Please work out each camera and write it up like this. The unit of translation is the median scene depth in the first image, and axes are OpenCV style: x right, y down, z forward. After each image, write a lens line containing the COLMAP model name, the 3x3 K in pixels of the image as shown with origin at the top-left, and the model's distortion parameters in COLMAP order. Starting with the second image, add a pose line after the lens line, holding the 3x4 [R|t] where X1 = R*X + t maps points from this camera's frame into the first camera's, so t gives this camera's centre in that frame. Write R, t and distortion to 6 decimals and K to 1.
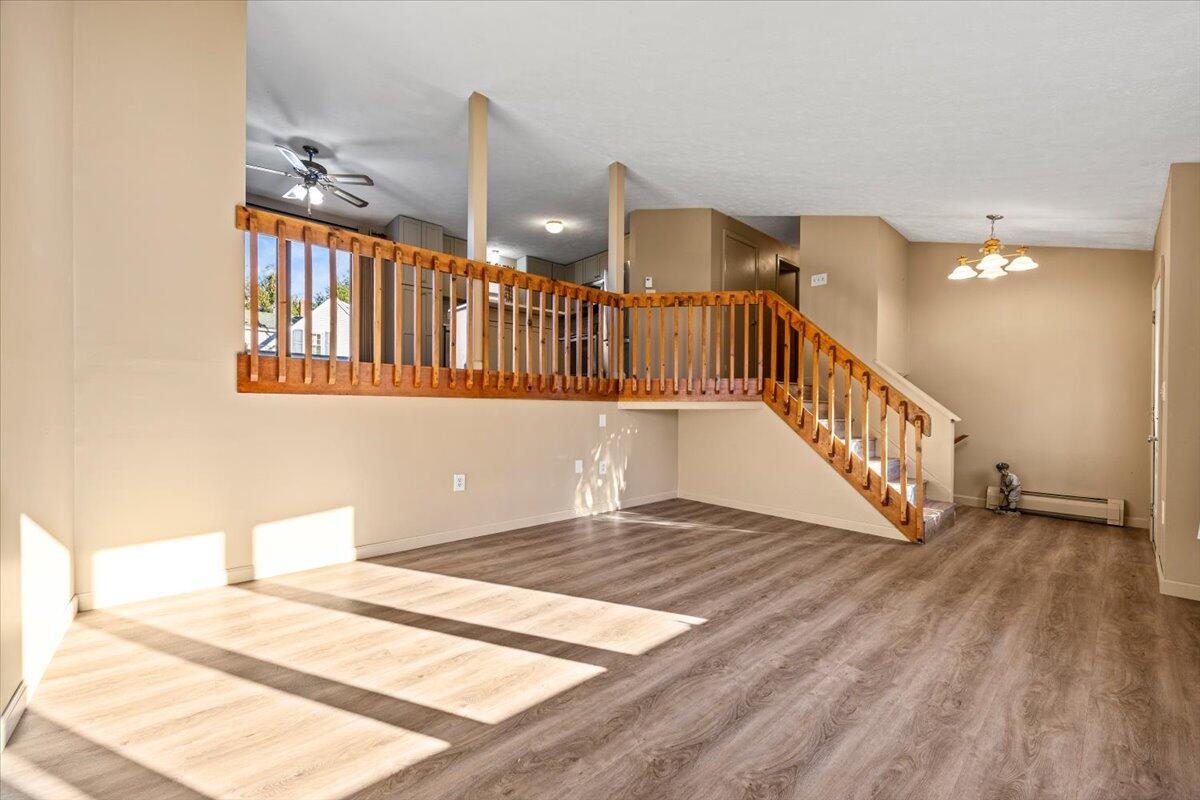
lens RADIAL K [[473.5, 0, 598.5], [0, 473.5, 409.3], [0, 0, 1]] dist [0.002443, 0.000195]
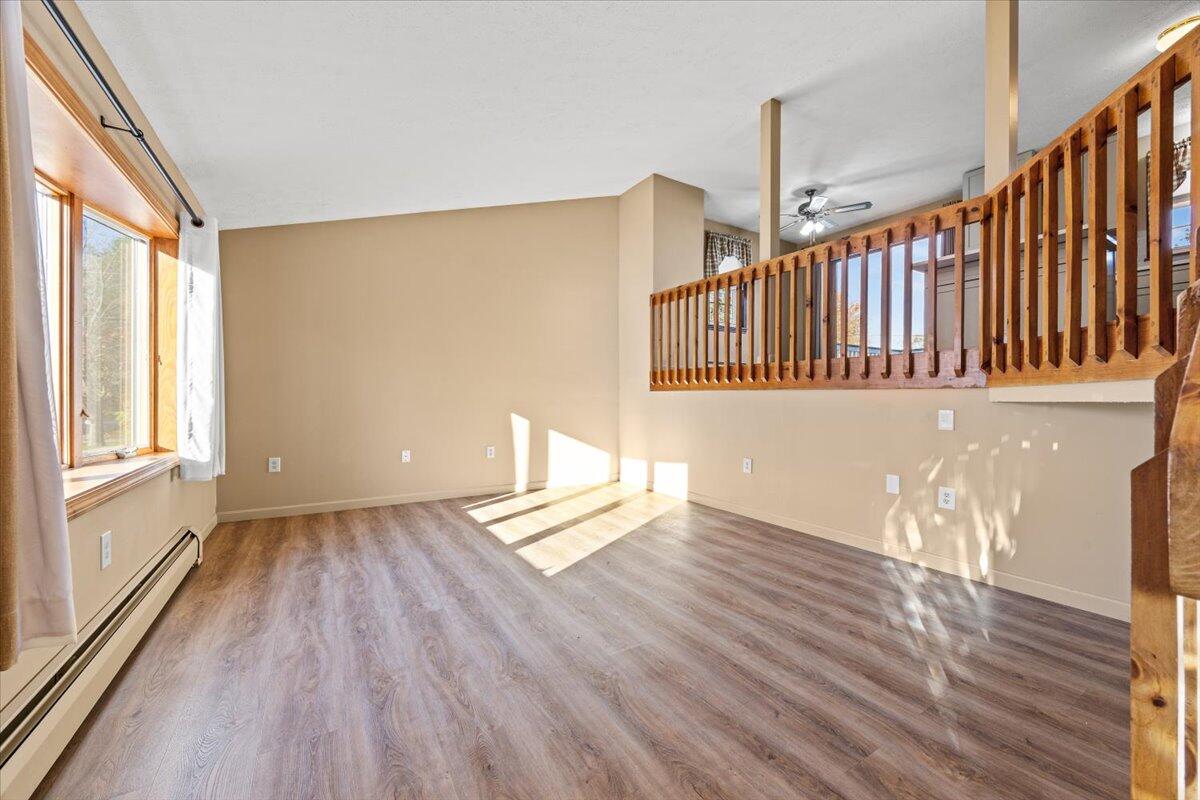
lens RADIAL K [[455.0, 0, 595.6], [0, 455.0, 399.5], [0, 0, 1]] dist [-0.000244, -0.000157]
pose [[-0.179267, -0.002879, -0.983796, 0.772064], [-0.007428, 0.999971, -0.001572, 0.002665], [0.983772, 0.007026, -0.179283, 0.770346]]
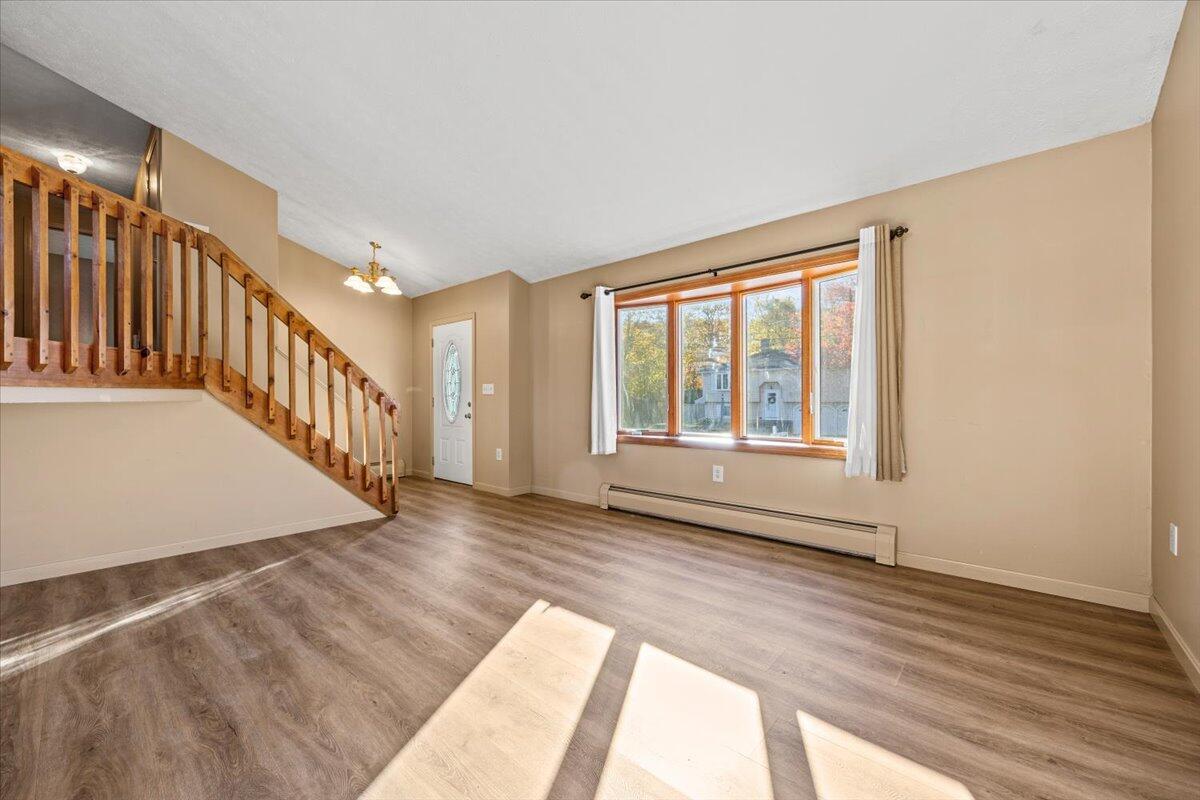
lens RADIAL K [[466.6, 0, 603.2], [0, 466.6, 402.4], [0, 0, 1]] dist [-0.000489, -0.000118]
pose [[-0.127883, -0.008479, 0.991753, -0.480815], [0.000919, 0.999962, 0.008668, -0.003988], [-0.991789, 0.002020, -0.127871, 0.580424]]
